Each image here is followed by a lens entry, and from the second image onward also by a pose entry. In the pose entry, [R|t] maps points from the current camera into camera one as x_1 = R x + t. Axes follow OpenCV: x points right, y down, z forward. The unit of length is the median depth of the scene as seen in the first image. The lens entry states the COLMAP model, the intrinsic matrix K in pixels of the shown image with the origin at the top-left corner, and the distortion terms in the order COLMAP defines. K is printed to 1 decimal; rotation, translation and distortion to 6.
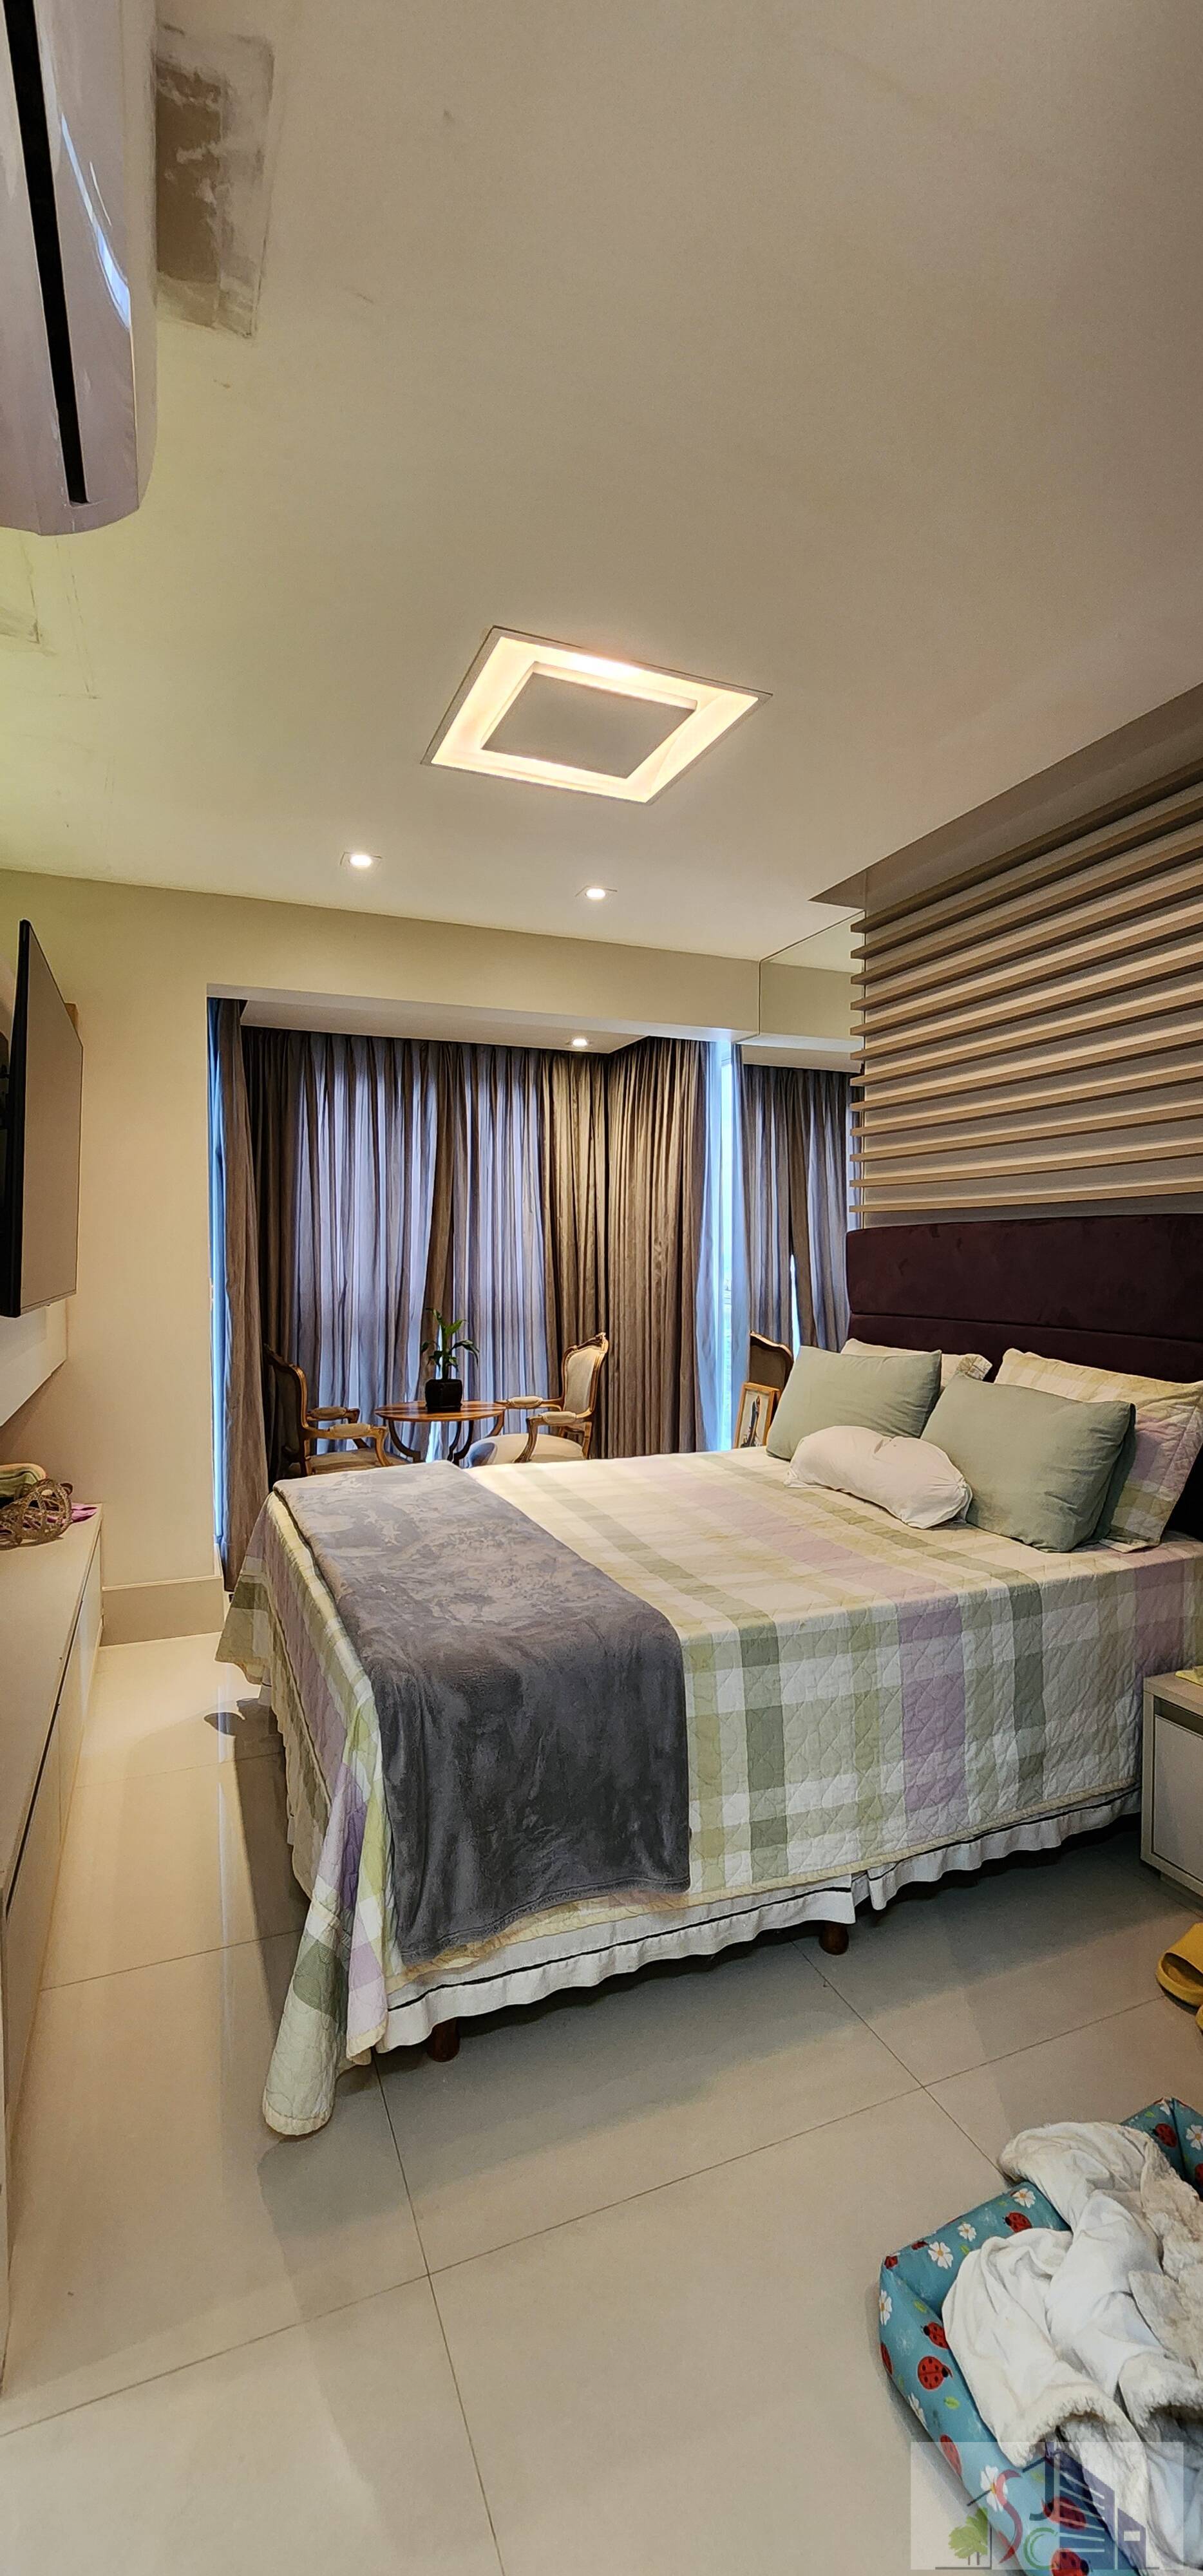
lens RADIAL K [[1063.9, 0, 607.5], [0, 1063.9, 1277.5], [0, 0, 1]] dist [0.012745, -0.000201]
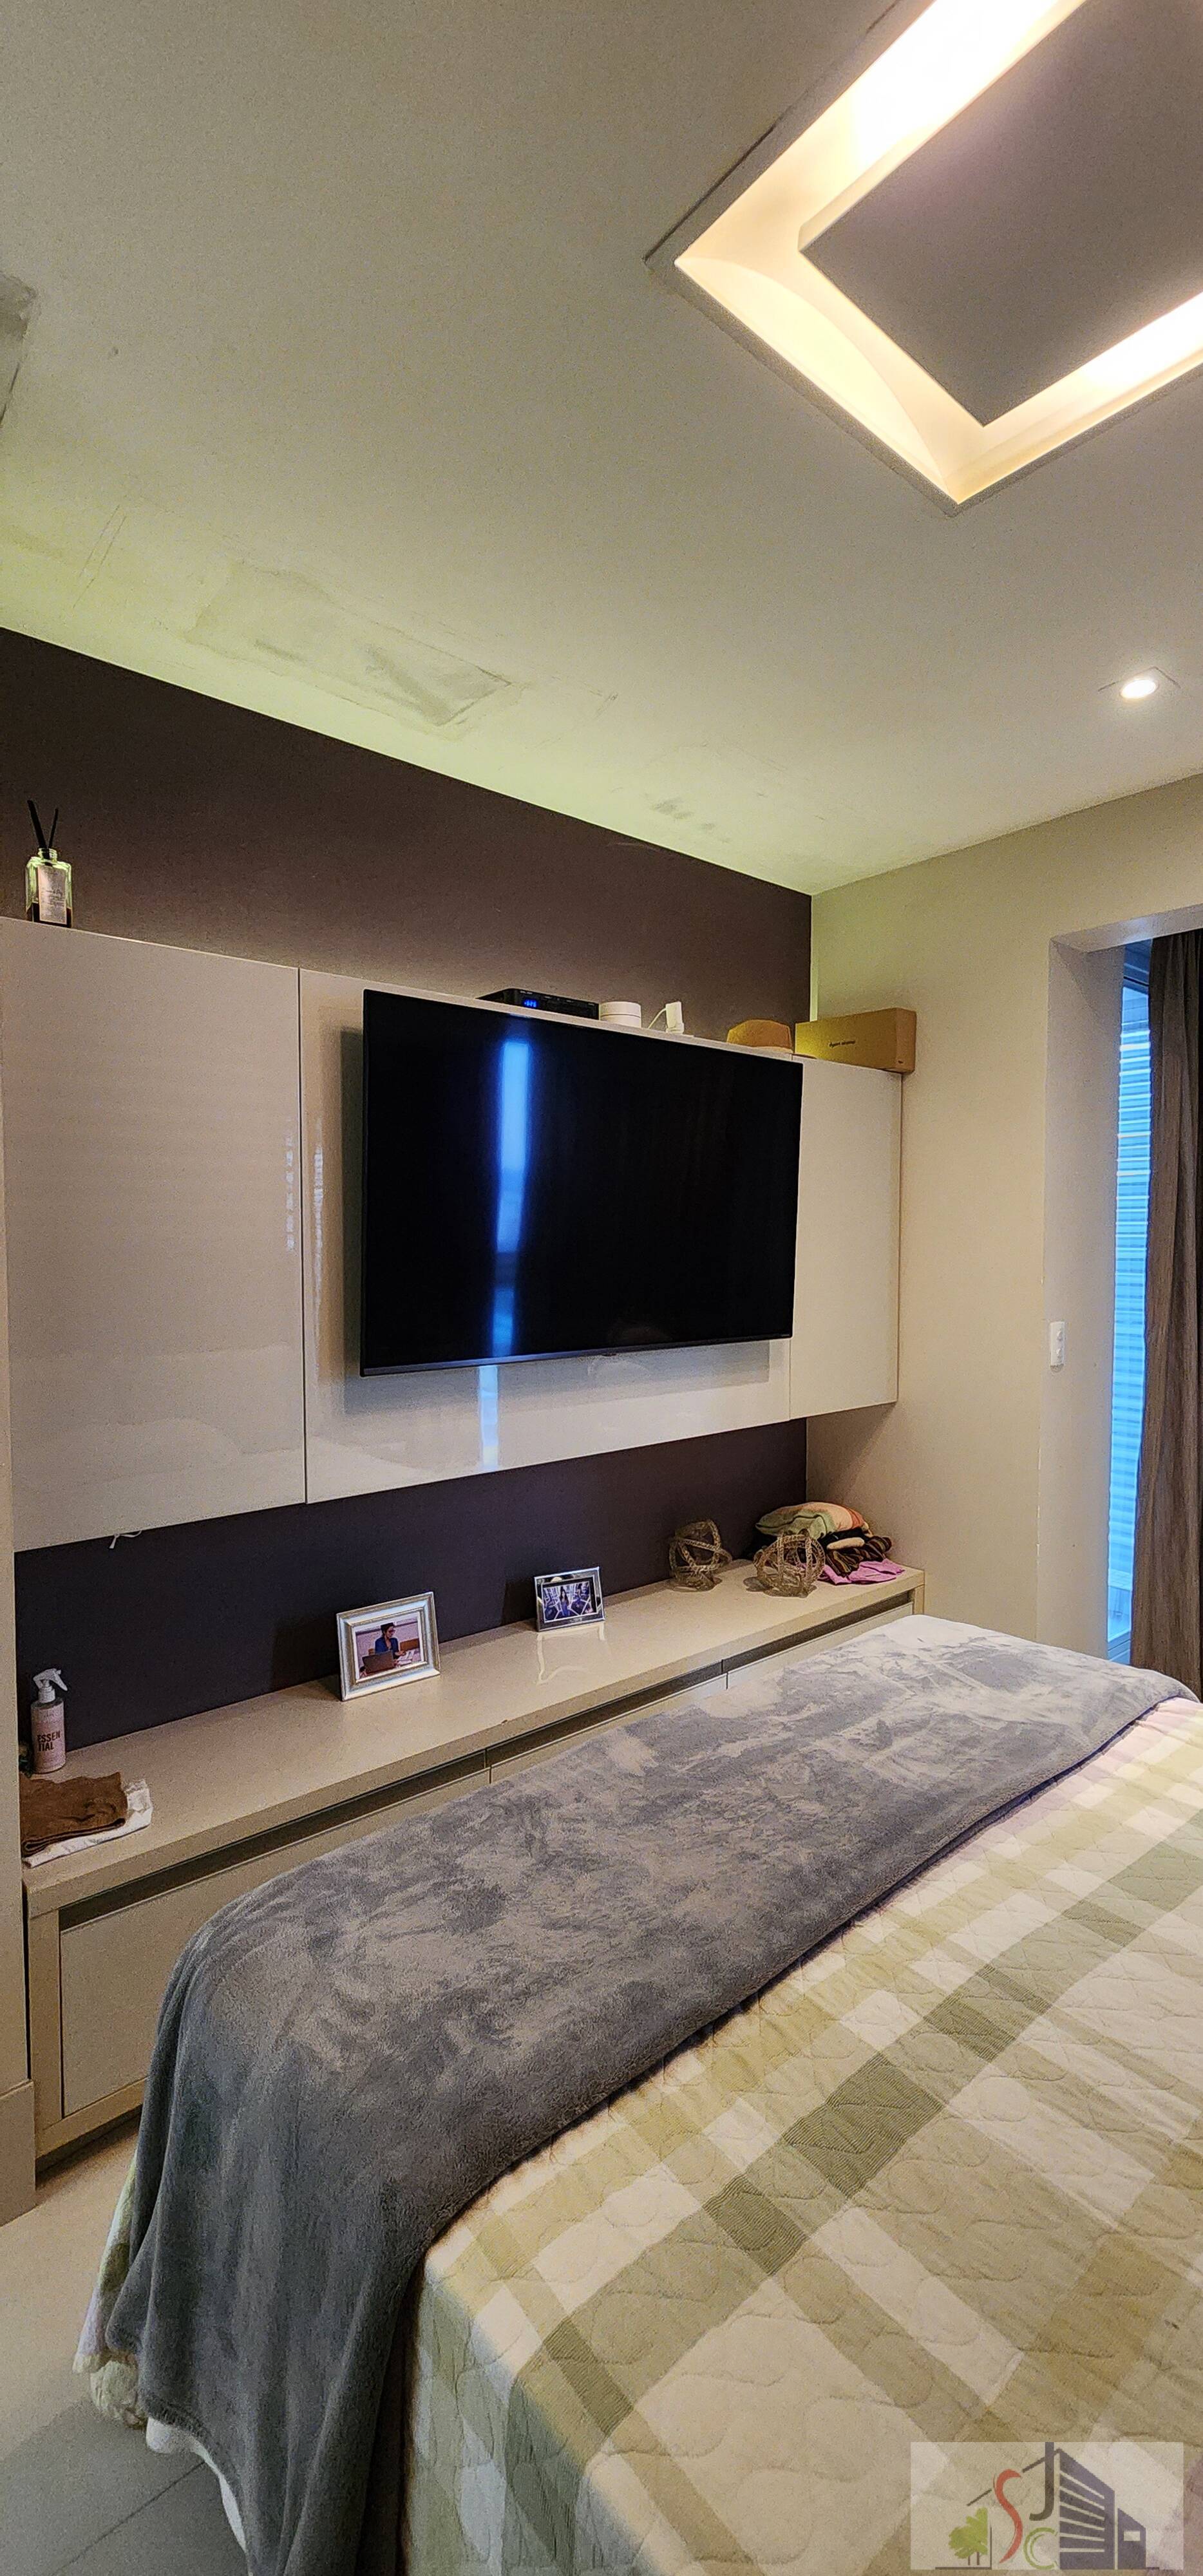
lens RADIAL K [[1063.9, 0, 608.5], [0, 1063.9, 1280.4], [0, 0, 1]] dist [0.012745, -0.000201]
pose [[0.319346, 0.043268, -0.946650, 0.448400], [-0.028029, 0.998951, 0.036203, -0.089250], [0.947224, 0.014972, 0.320224, 0.804765]]
